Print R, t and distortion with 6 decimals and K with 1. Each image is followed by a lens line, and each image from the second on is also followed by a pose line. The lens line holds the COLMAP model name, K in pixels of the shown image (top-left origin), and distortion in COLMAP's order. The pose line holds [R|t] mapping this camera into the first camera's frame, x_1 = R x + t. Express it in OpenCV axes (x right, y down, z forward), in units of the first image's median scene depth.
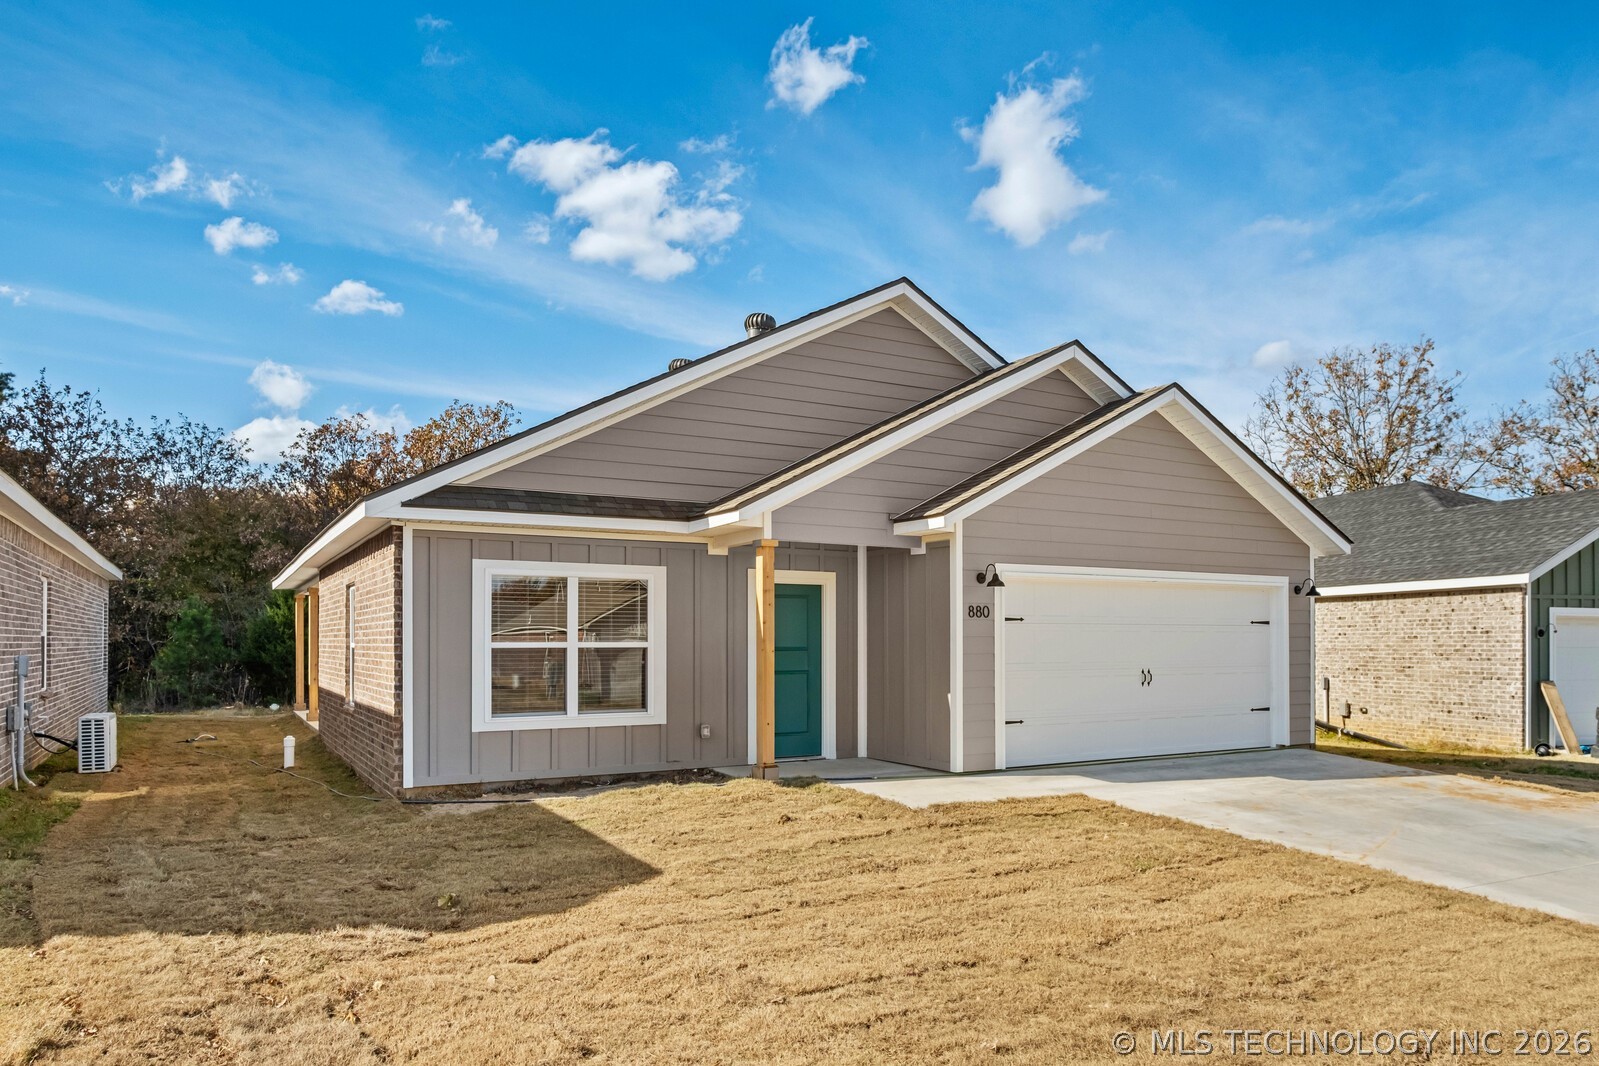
lens RADIAL K [[1081.7, 0, 799.8], [0, 1081.7, 637.0], [0, 0, 1]] dist [0.031549, 0.001472]
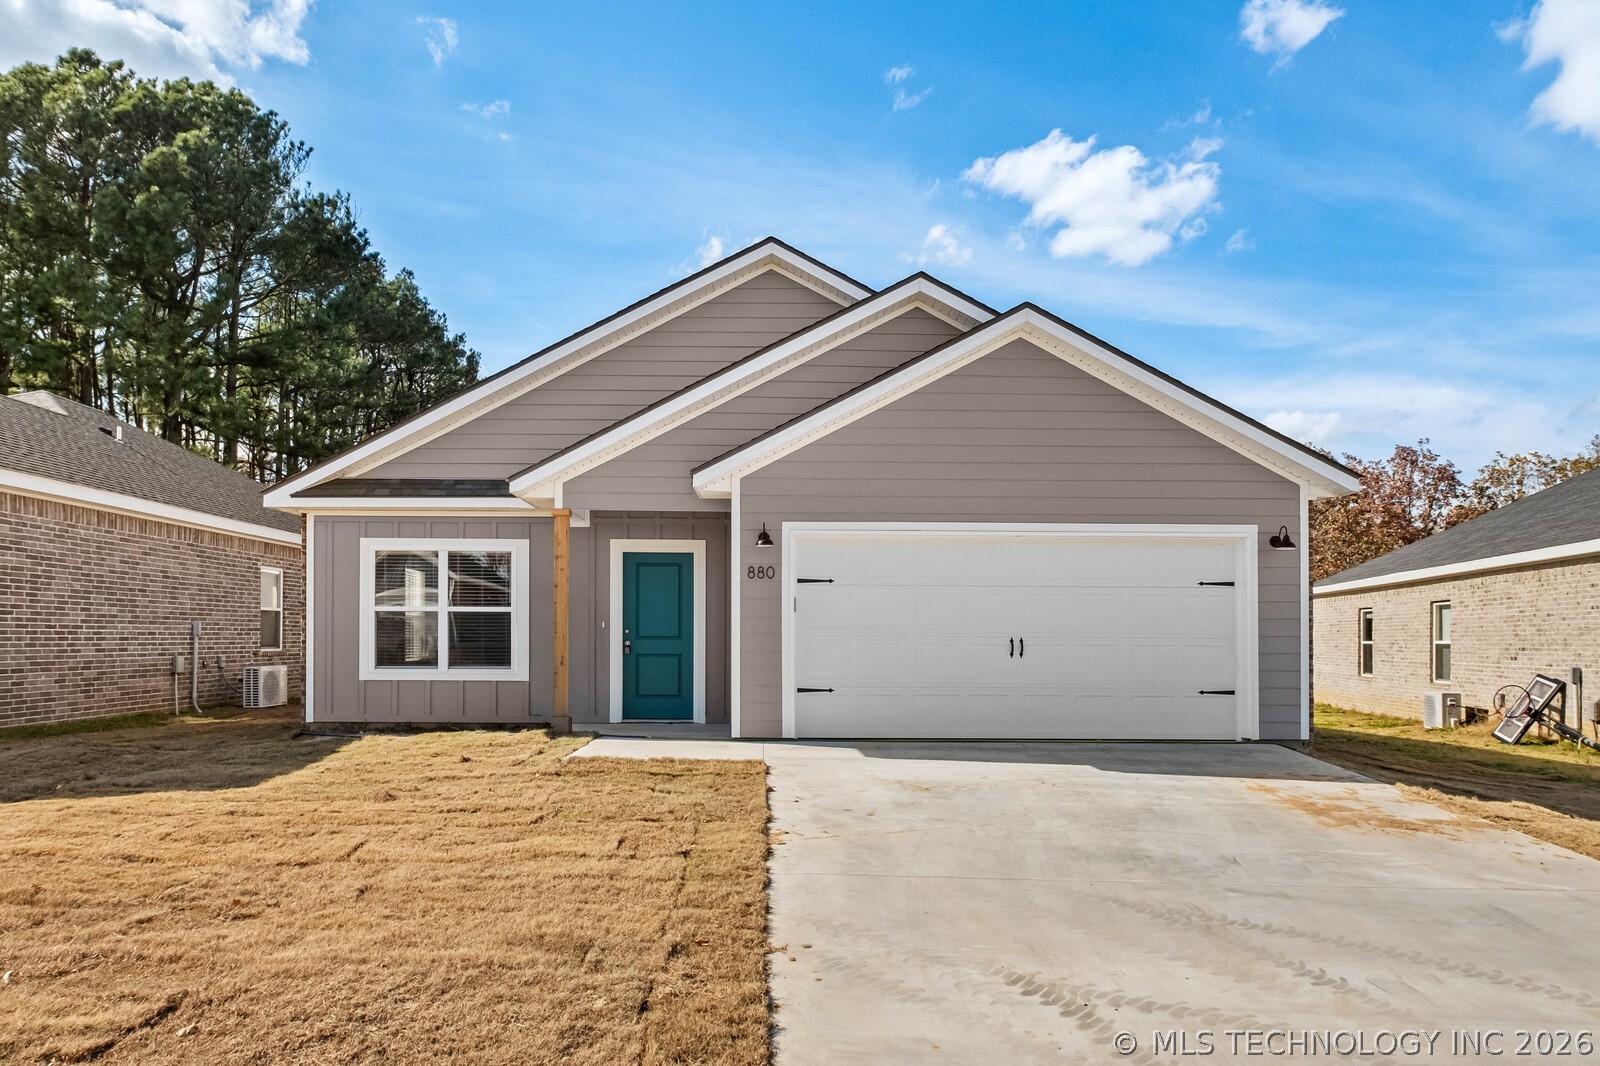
lens RADIAL K [[1072.6, 0, 801.4], [0, 1072.6, 635.5], [0, 0, 1]] dist [0.001292, -0.002573]
pose [[0.859213, 0.003857, -0.511603, 0.675582], [-0.006765, 0.999970, -0.003822, 0.035542], [0.511573, 0.006745, 0.859213, 0.199167]]
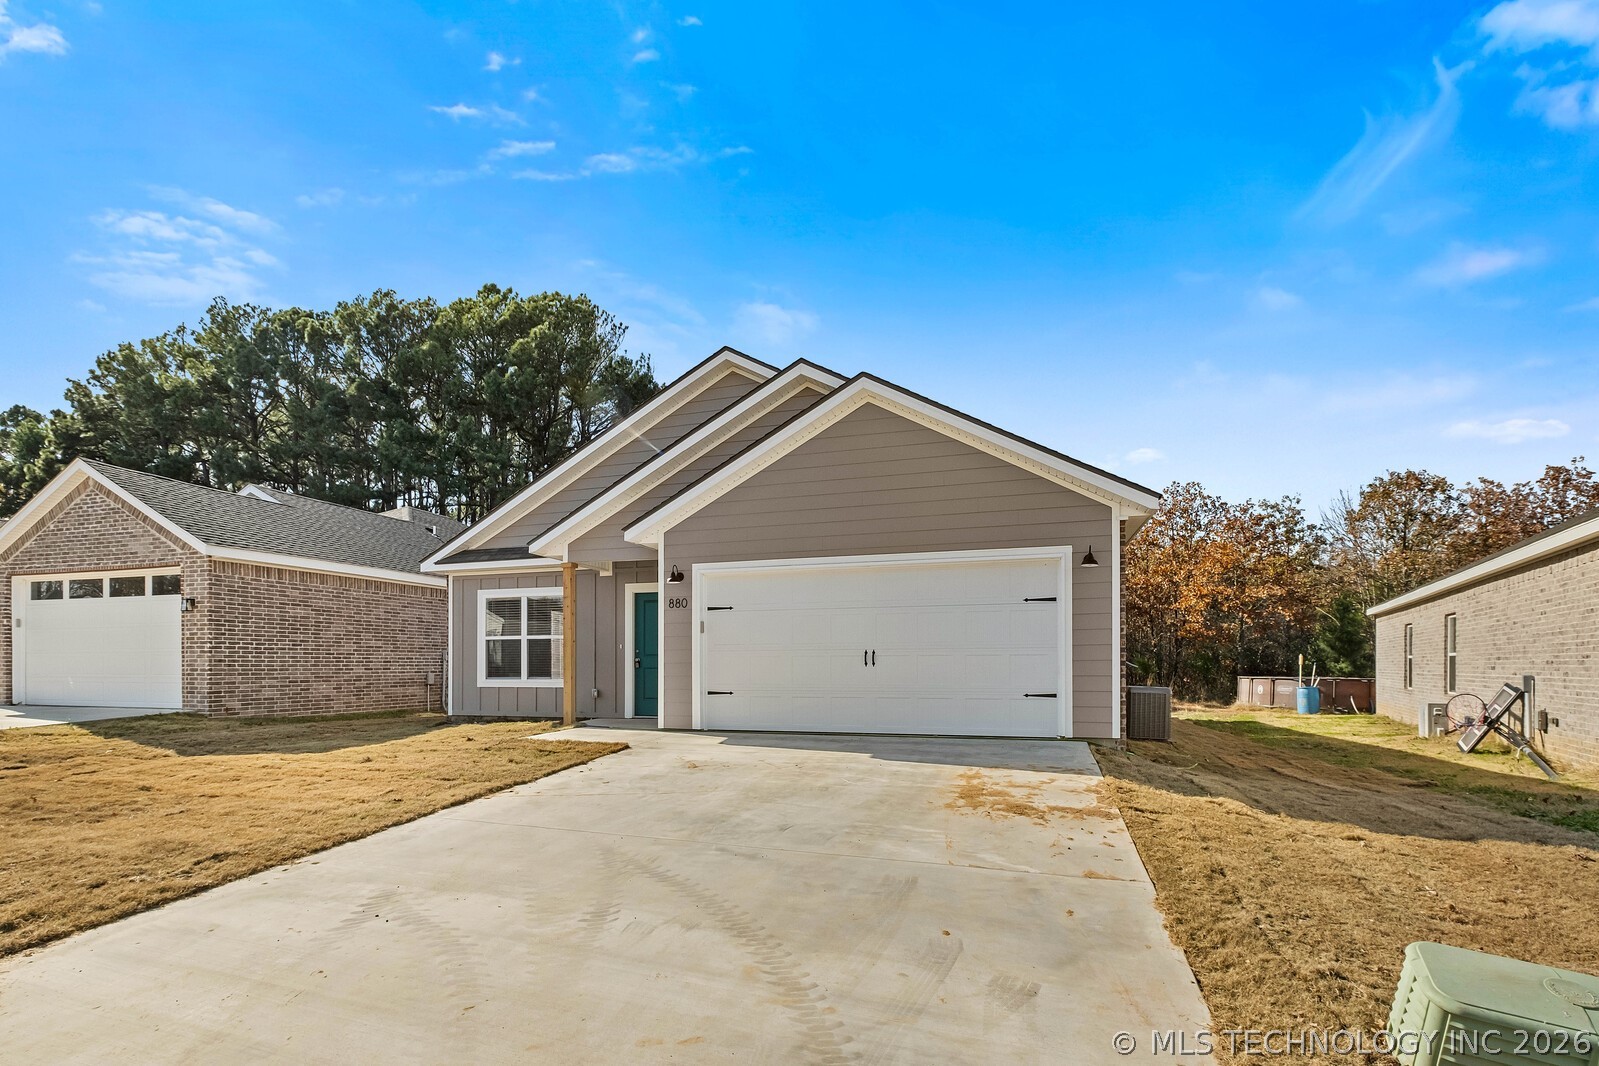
lens RADIAL K [[822.5, 0, 798.0], [0, 822.5, 666.0], [0, 0, 1]] dist [0.001880, -0.000288]
pose [[0.645821, -0.002117, -0.763486, 0.977287], [0.001423, 0.999998, -0.001569, 0.051119], [0.763487, -0.000074, 0.645823, 0.482090]]
